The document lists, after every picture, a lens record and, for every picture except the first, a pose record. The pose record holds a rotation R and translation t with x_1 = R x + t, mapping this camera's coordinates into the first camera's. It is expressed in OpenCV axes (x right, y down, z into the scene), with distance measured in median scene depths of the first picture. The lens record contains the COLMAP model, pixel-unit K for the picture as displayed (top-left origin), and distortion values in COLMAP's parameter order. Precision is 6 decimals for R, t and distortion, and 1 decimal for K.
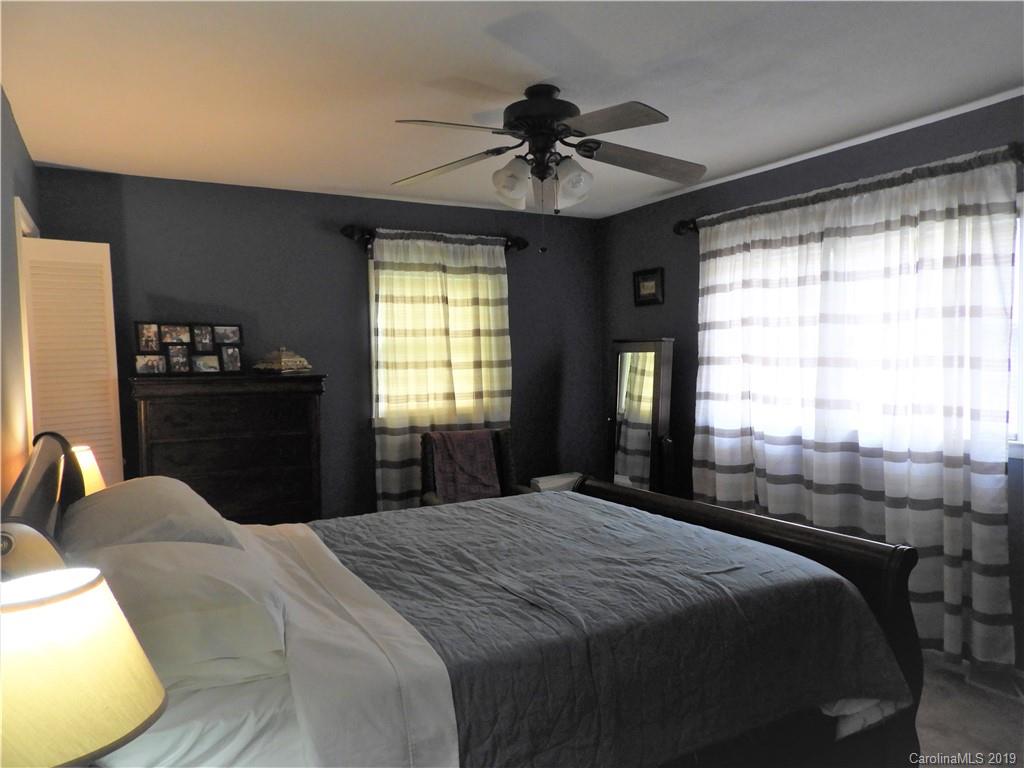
lens RADIAL K [[722.6, 0, 511.8], [0, 722.6, 385.7], [0, 0, 1]] dist [0.000534, 0.001223]
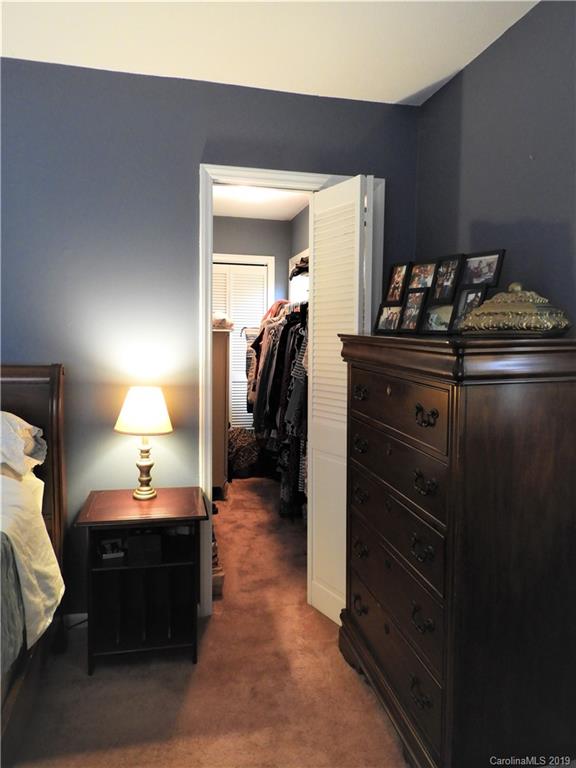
lens RADIAL K [[541.9, 0, 288.1], [0, 541.9, 382.3], [0, 0, 1]] dist [0.000534, 0.001223]
pose [[-0.316200, 0.099749, -0.943434, 0.094951], [-0.055122, 0.990845, 0.123236, -0.025539], [0.947090, 0.090971, -0.307807, 1.028400]]
